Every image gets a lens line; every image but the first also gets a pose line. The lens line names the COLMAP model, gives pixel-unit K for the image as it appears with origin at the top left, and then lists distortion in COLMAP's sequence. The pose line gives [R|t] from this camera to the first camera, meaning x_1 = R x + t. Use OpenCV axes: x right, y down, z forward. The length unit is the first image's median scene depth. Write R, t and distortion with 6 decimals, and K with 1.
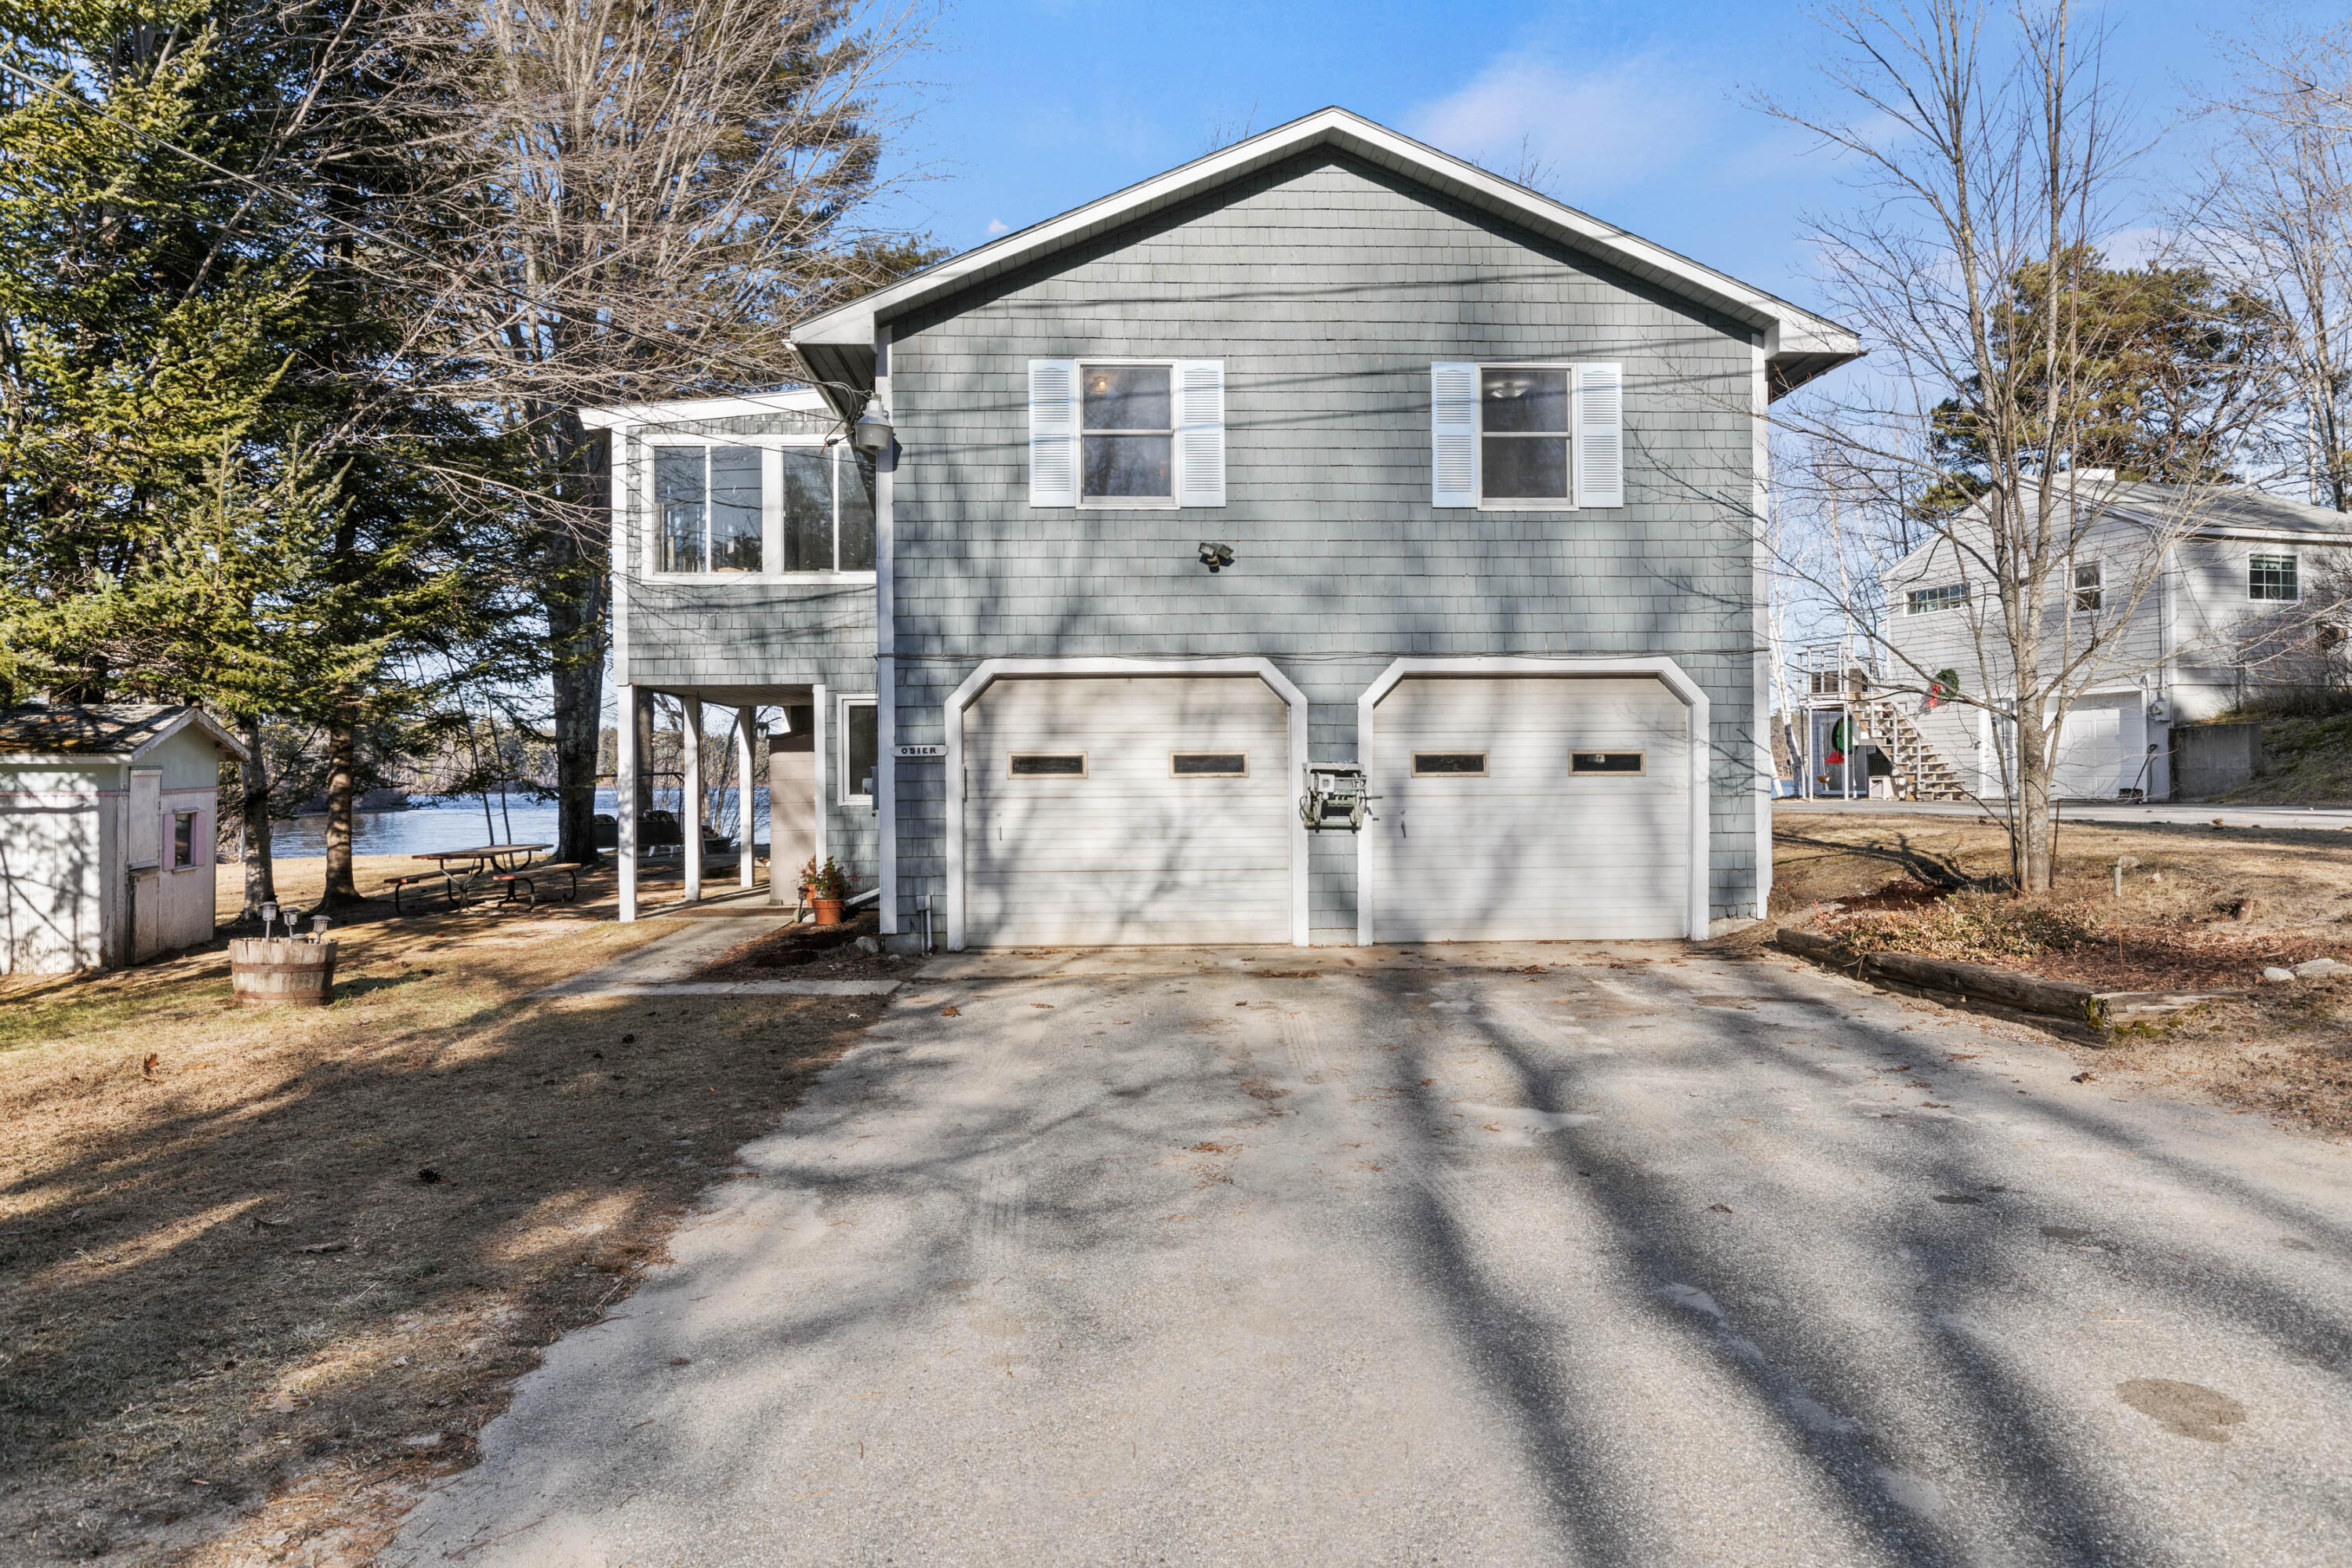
lens RADIAL K [[1580.0, 0, 1179.0], [0, 1580.0, 782.1], [0, 0, 1]] dist [-0.020056, 0.001838]
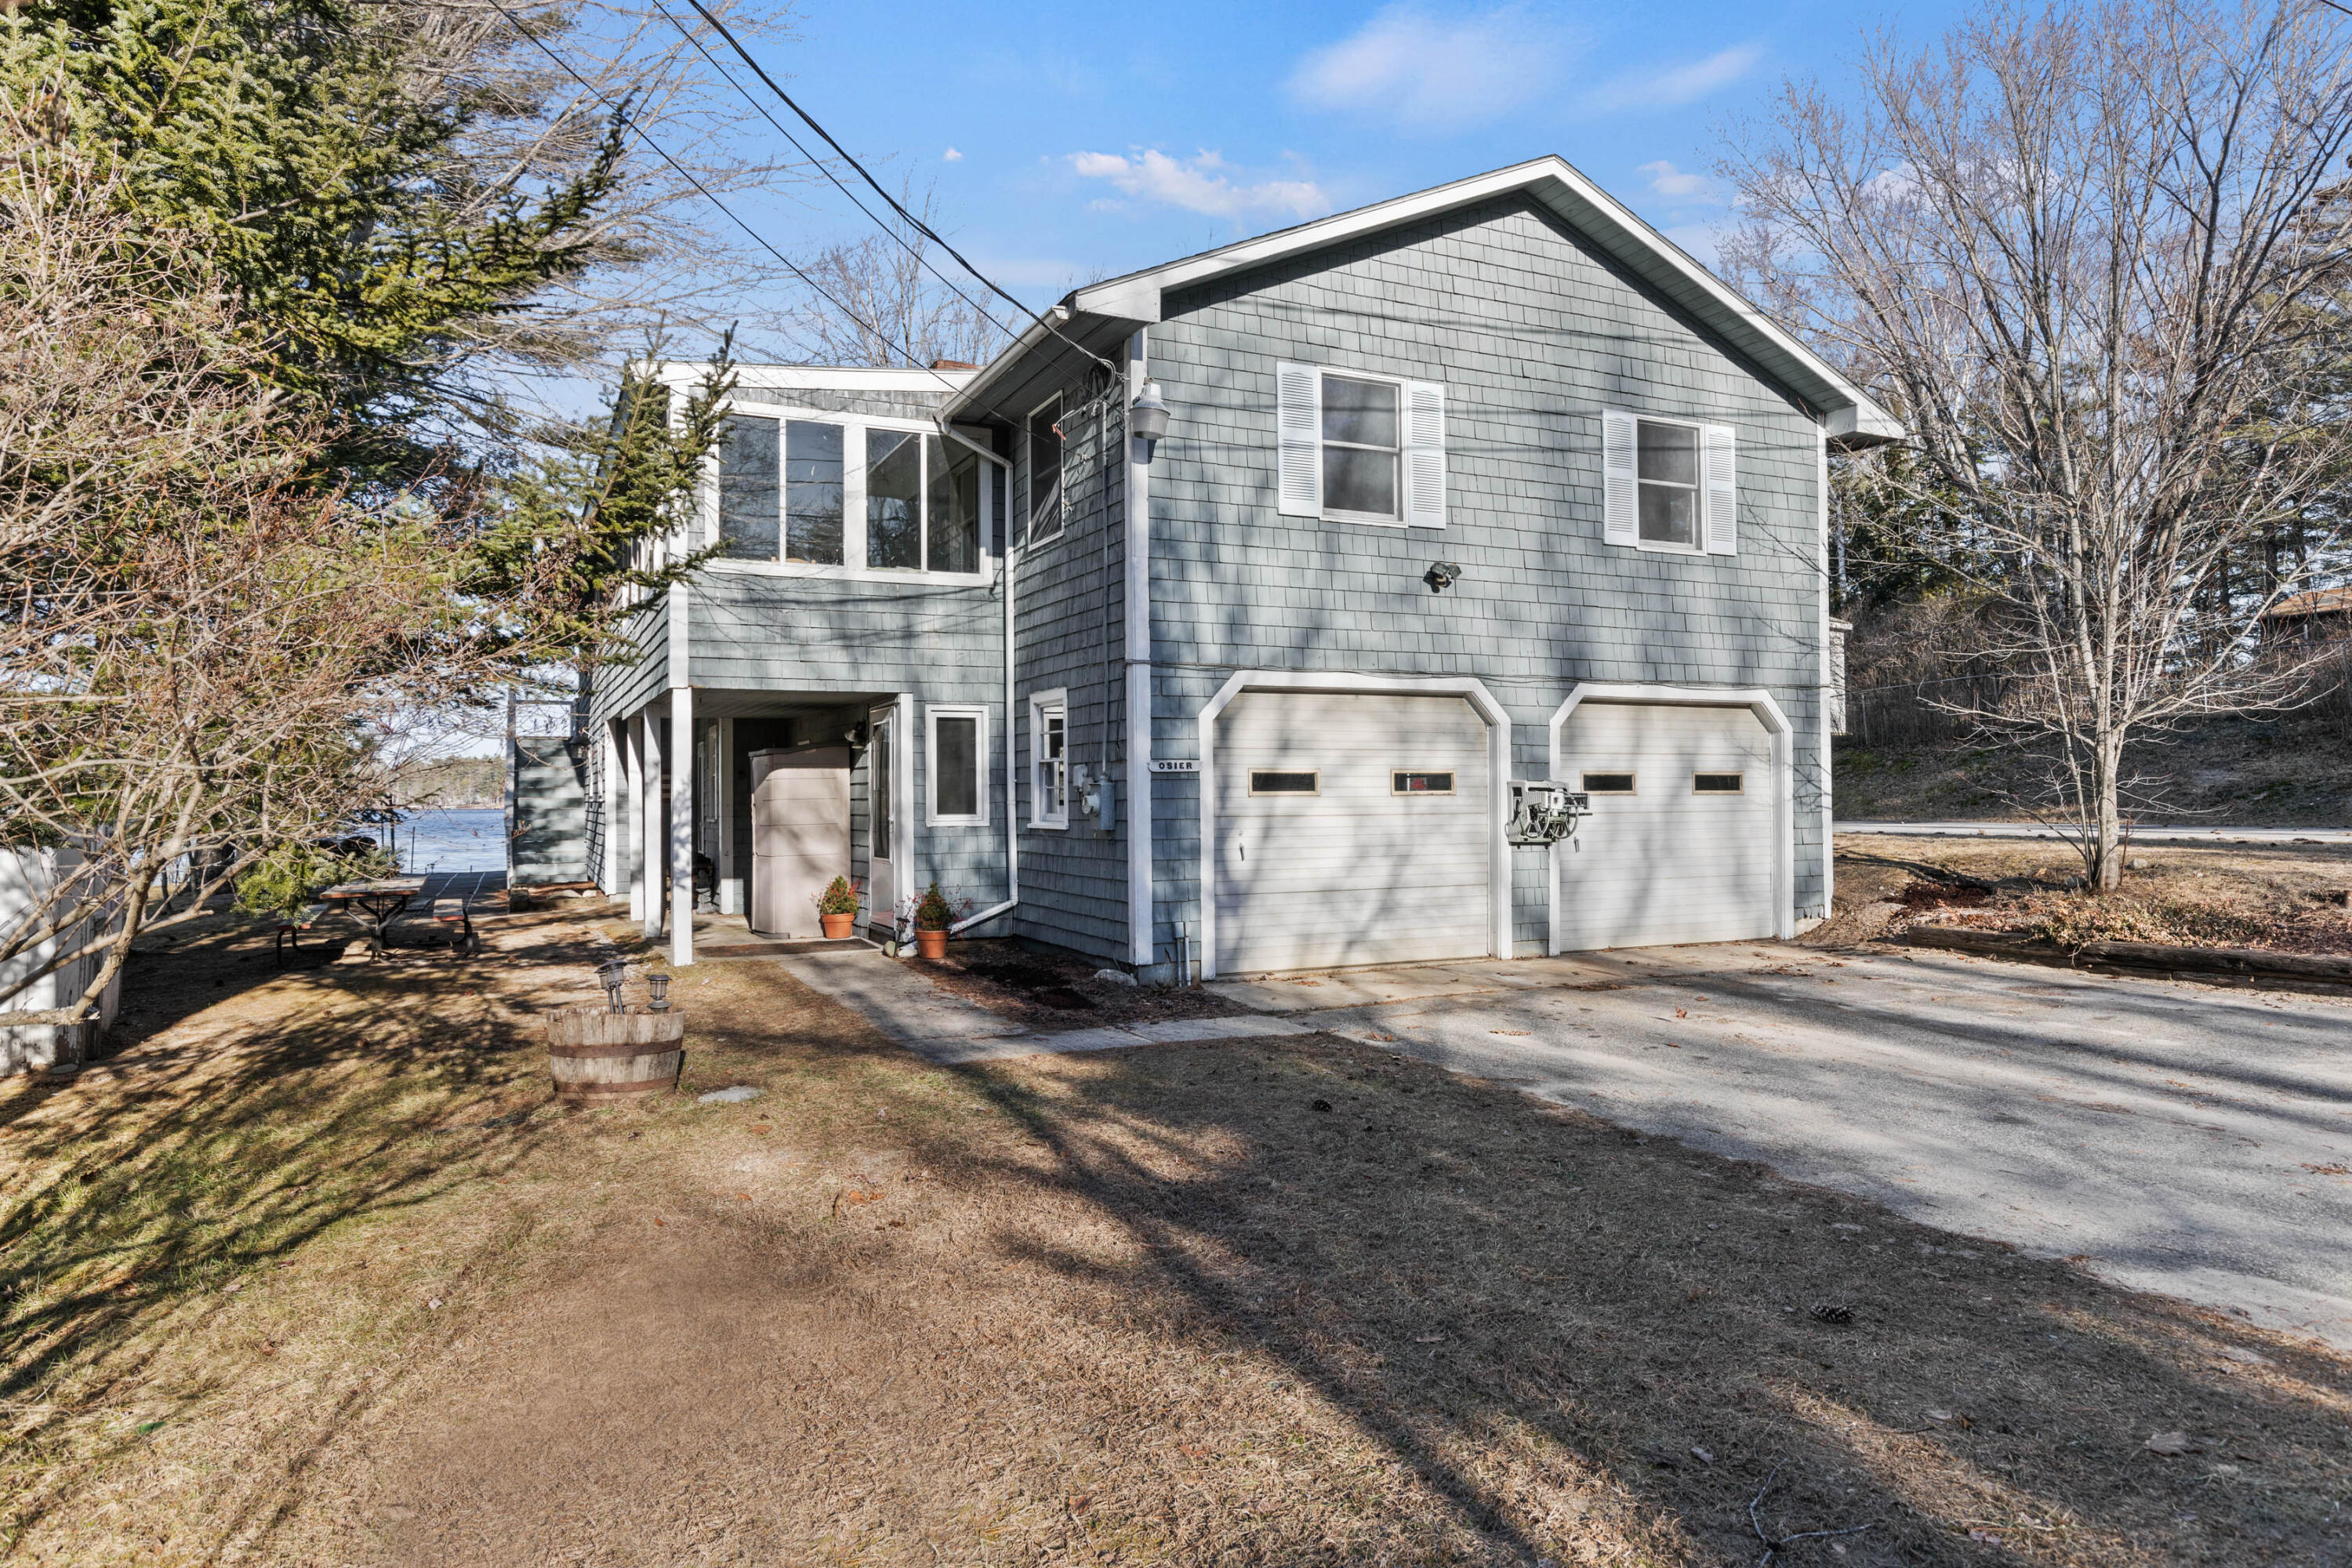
lens RADIAL K [[1409.8, 0, 1185.1], [0, 1409.8, 783.3], [0, 0, 1]] dist [-0.010644, -0.001183]
pose [[0.921774, 0.004195, 0.387705, -0.471871], [0.001578, 0.999893, -0.014570, 0.002267], [-0.387724, 0.014042, 0.921669, 0.229785]]
